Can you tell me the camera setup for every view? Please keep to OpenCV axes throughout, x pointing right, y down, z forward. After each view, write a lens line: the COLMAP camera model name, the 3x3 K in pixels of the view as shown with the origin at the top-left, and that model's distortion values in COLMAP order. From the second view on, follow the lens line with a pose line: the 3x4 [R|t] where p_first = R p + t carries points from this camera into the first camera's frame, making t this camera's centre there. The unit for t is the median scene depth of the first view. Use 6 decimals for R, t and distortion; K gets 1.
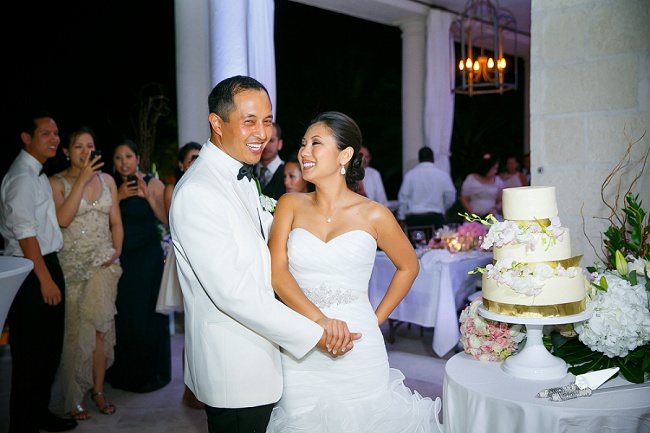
lens RADIAL K [[715.3, 0, 325.0], [0, 715.3, 216.5], [0, 0, 1]] dist [0.008920, 0.058157]
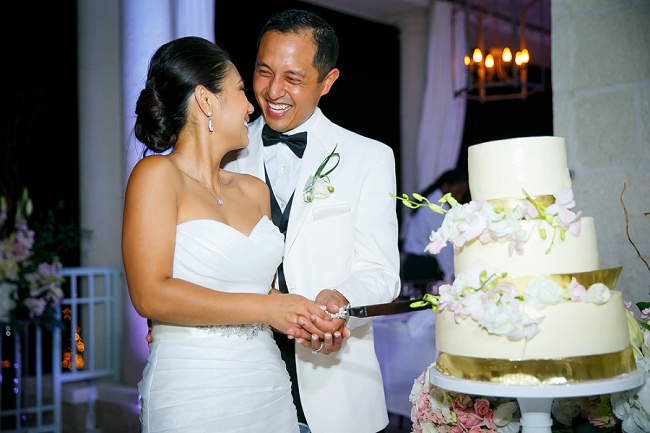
lens RADIAL K [[890.9, 0, 325.0], [0, 890.9, 216.5], [0, 0, 1]] dist [0.124892, 0.013175]
pose [[0.999990, -0.004393, -0.000787, 0.130896], [0.004311, 0.996428, -0.084333, 0.066588], [0.001154, 0.084329, 0.996437, 0.308282]]
